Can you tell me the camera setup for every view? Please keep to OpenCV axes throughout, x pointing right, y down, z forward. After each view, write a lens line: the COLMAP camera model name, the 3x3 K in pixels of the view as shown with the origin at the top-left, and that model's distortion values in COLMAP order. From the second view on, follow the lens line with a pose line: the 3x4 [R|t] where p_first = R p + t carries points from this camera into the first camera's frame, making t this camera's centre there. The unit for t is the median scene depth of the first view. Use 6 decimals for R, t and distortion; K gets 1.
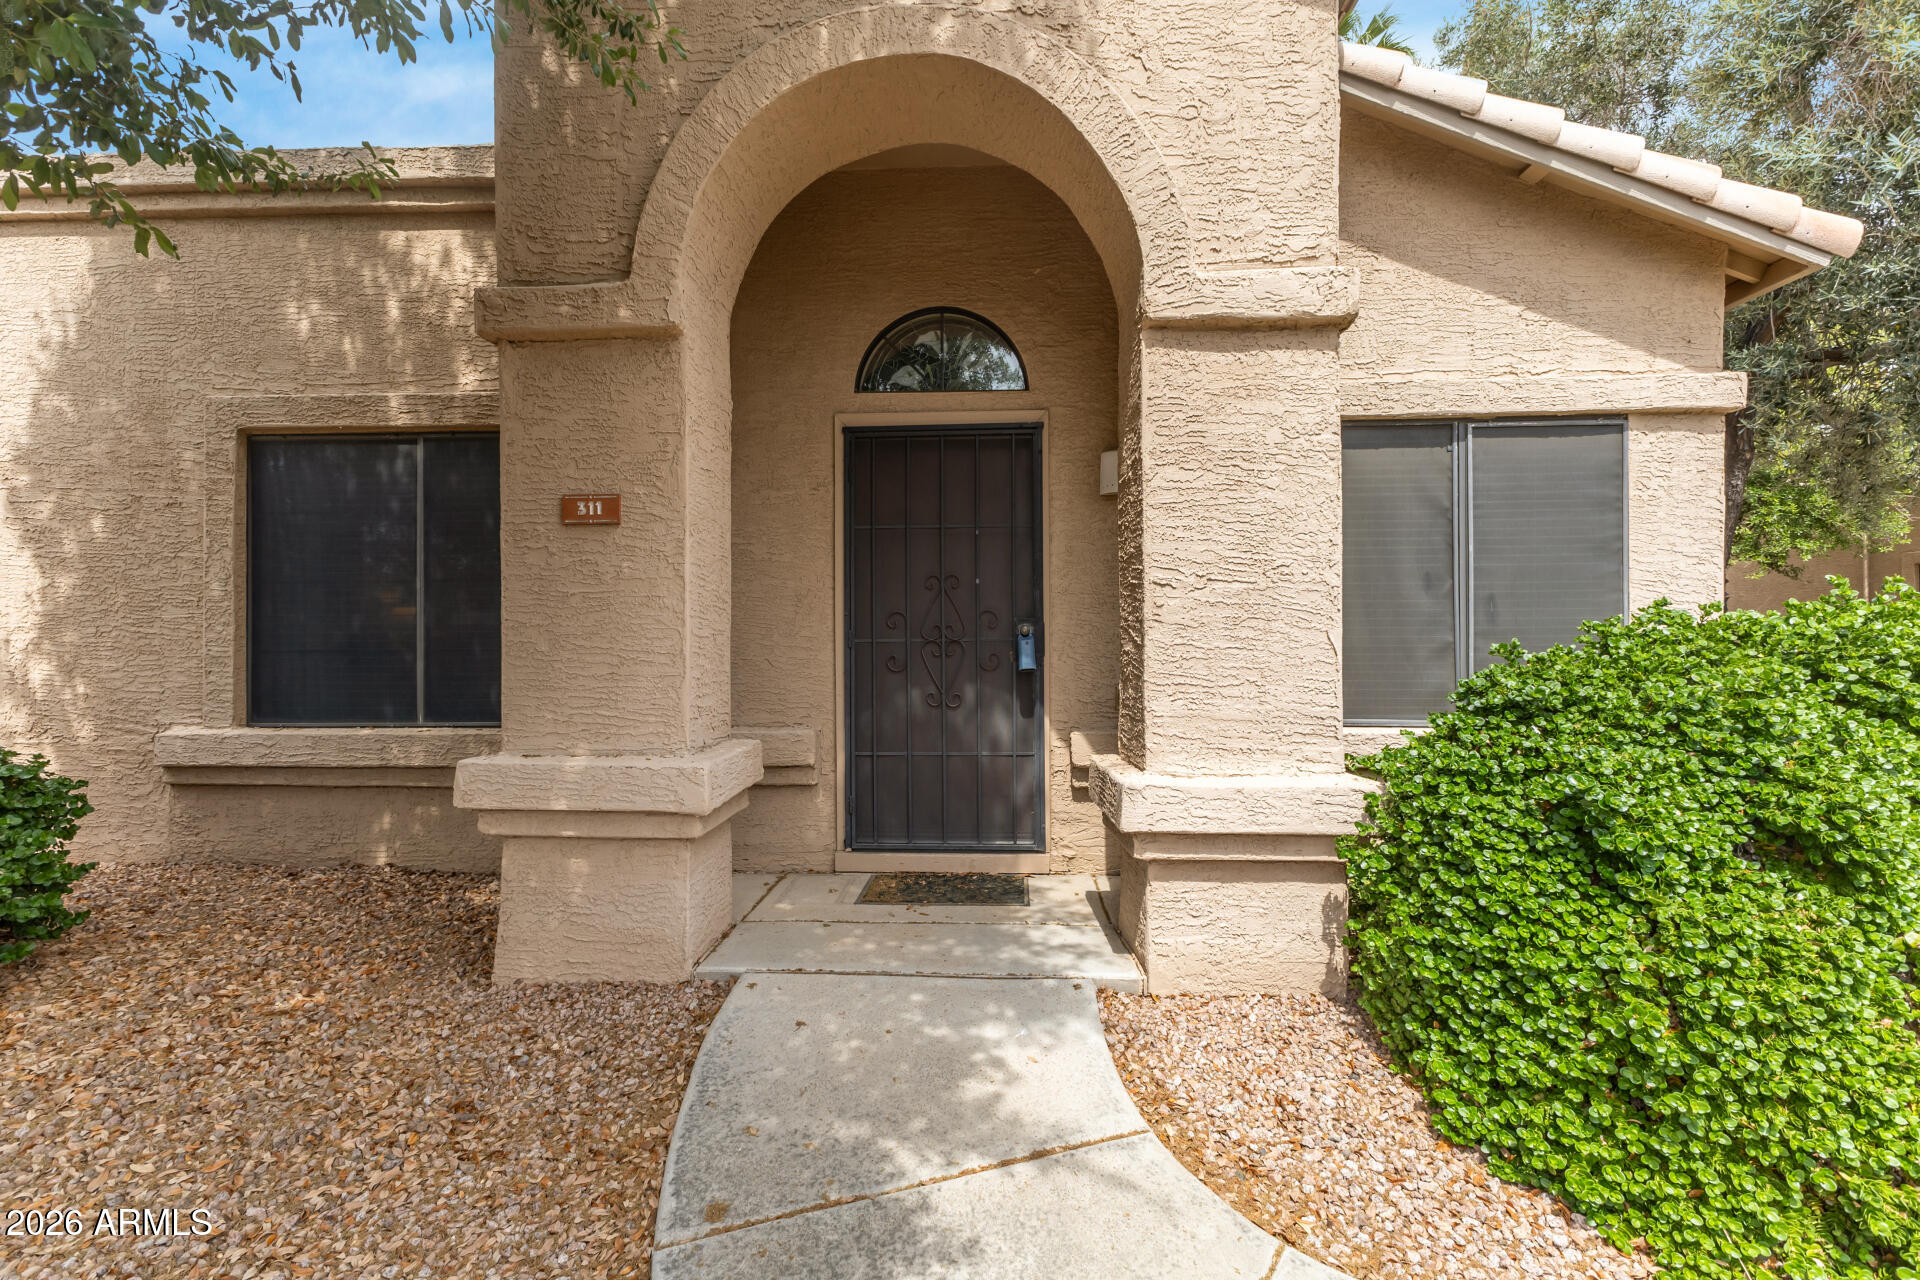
lens RADIAL K [[837.8, 0, 960.0], [0, 837.8, 640.0], [0, 0, 1]] dist [0.009291, -0.000115]
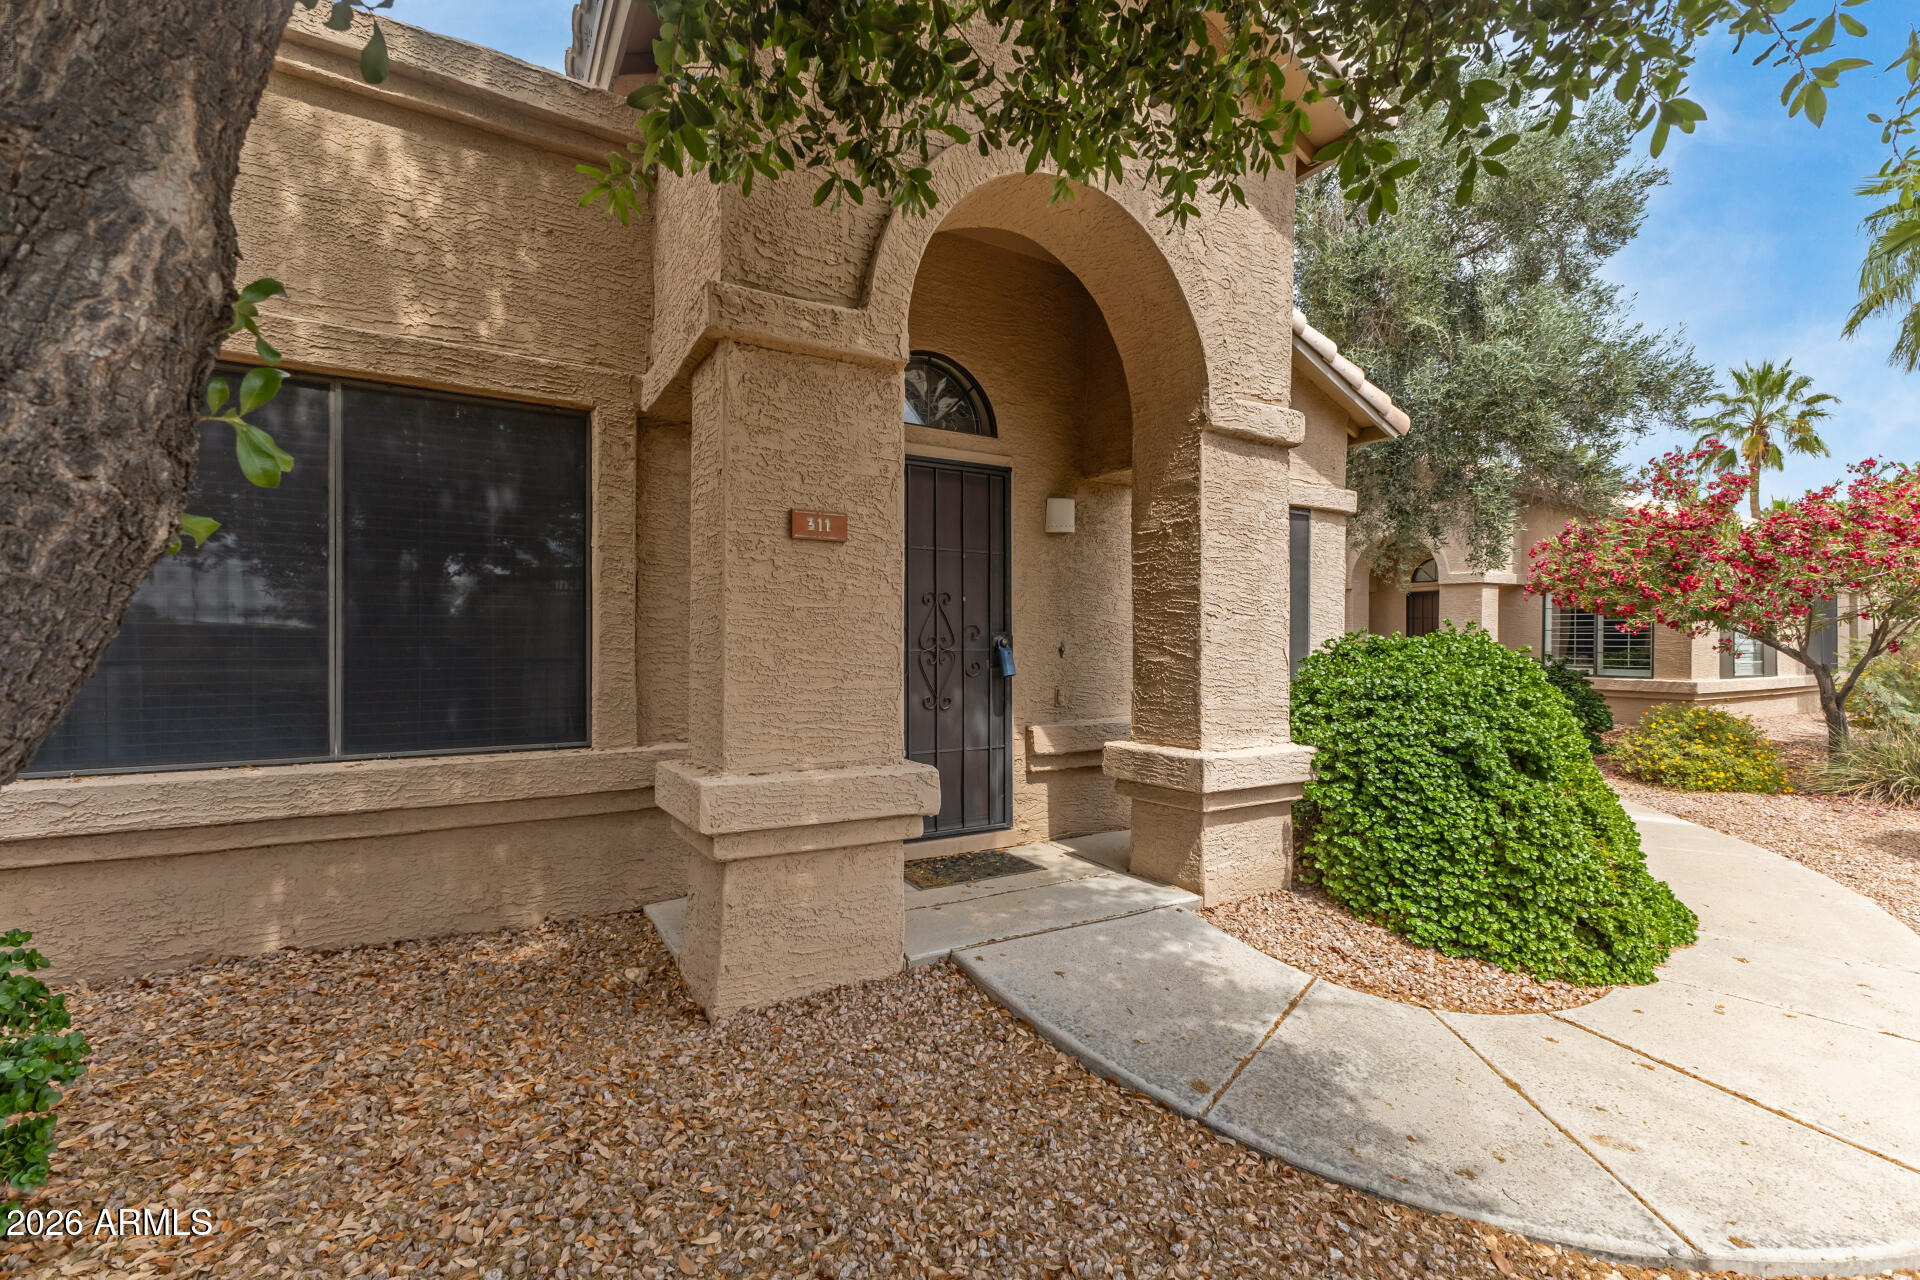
lens RADIAL K [[846.7, 0, 965.7], [0, 846.7, 635.9], [0, 0, 1]] dist [0.010603, -0.000496]
pose [[0.827976, 0.011513, 0.560646, -0.864969], [-0.011921, 0.999925, -0.002928, -0.021627], [-0.560637, -0.004259, 0.828051, 0.054676]]
